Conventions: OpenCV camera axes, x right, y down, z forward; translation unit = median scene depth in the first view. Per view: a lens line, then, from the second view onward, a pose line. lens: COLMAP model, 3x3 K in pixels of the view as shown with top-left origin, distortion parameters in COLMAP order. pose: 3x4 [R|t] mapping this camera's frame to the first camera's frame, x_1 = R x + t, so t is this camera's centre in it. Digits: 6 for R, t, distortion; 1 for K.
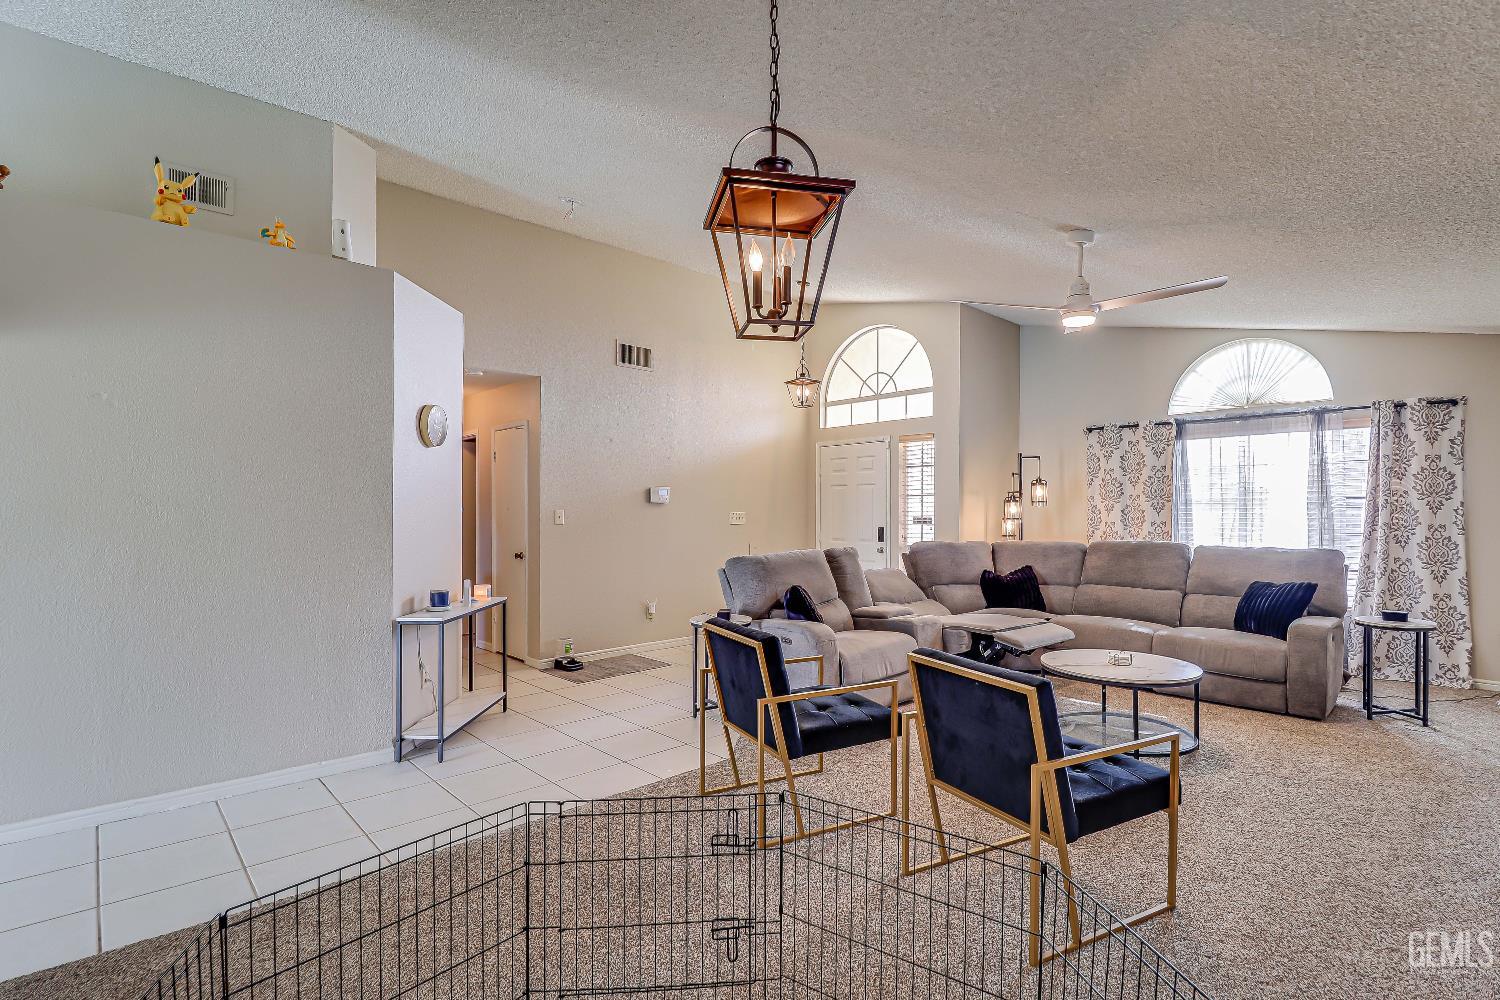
lens RADIAL K [[733.2, 0, 764.3], [0, 733.2, 500.4], [0, 0, 1]] dist [-0.004602, -0.007510]
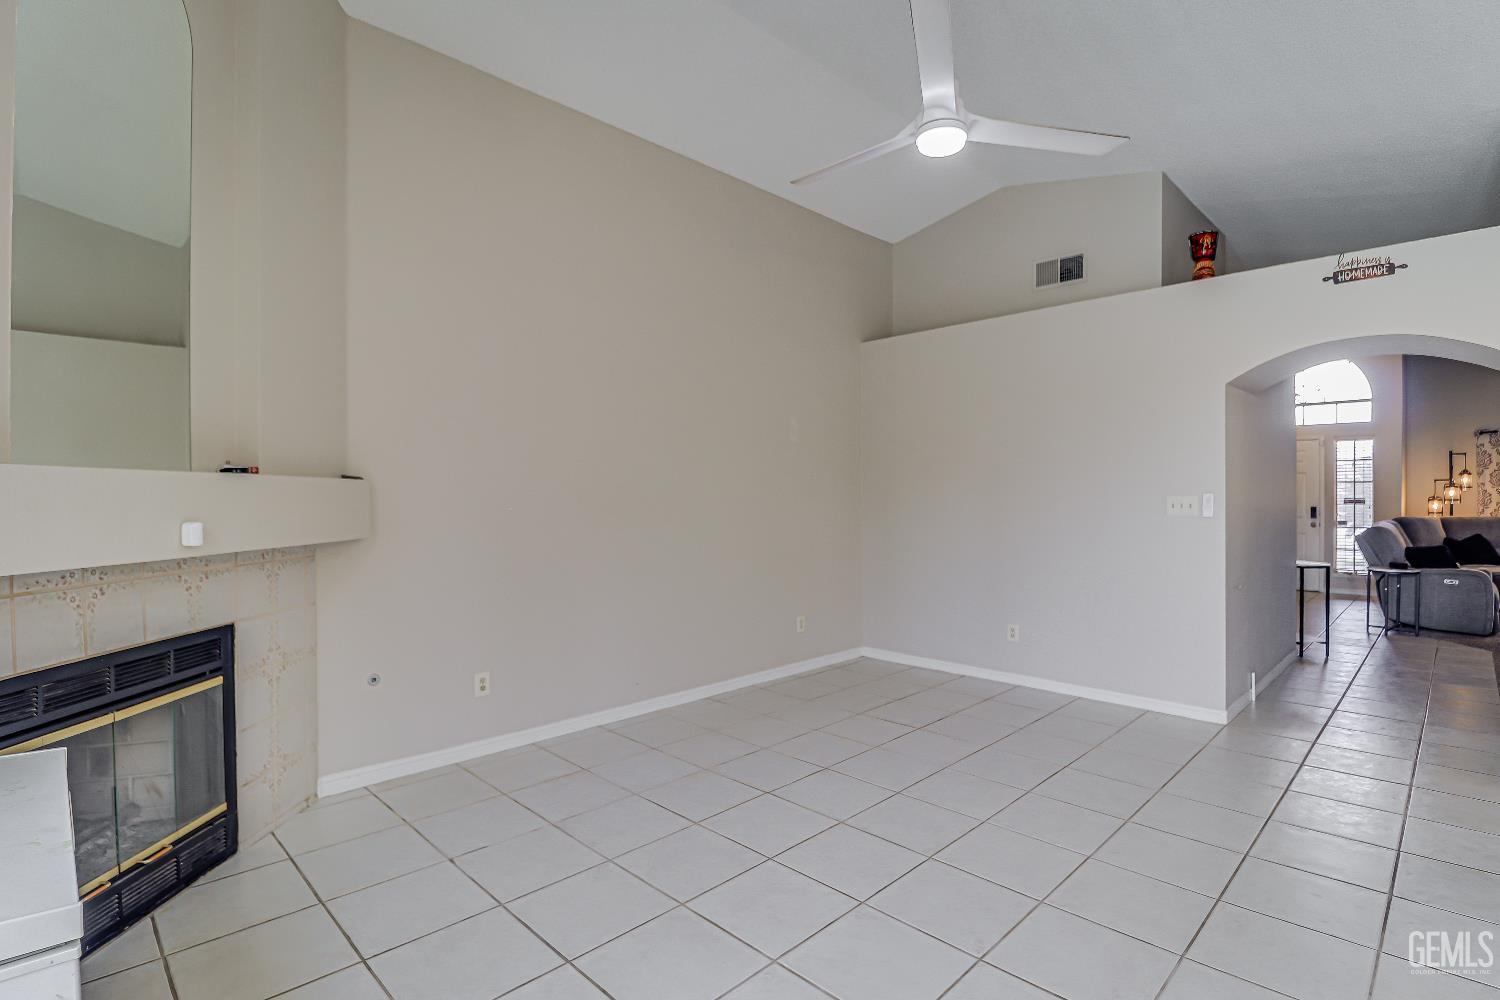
lens RADIAL K [[733.2, 0, 743.2], [0, 733.2, 501.1], [0, 0, 1]] dist [-0.004602, -0.007510]
pose [[0.999243, 0.000440, 0.038888, -1.023298], [-0.001478, 0.999644, 0.026655, -0.006370], [-0.038863, -0.026692, 0.998888, -0.280414]]
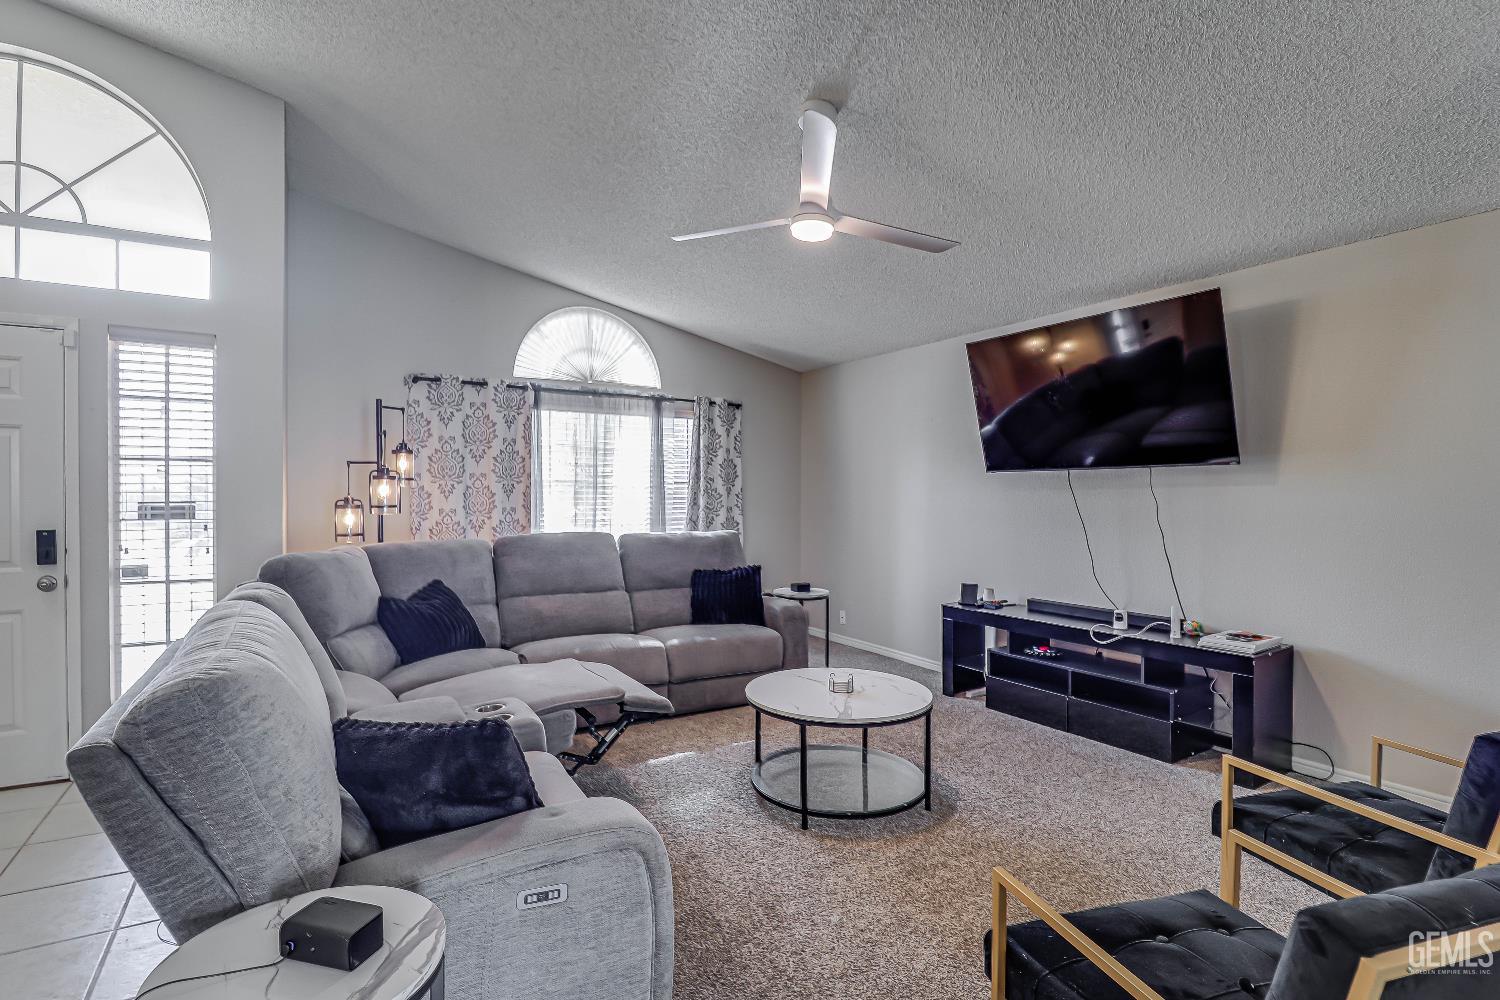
lens RADIAL K [[733.2, 0, 758.4], [0, 733.2, 497.3], [0, 0, 1]] dist [-0.004602, -0.007510]
pose [[0.202680, 0.002800, 0.979241, -0.192820], [-0.016063, 0.999871, 0.000466, 0.012728], [-0.979113, -0.015824, 0.202698, 0.581675]]
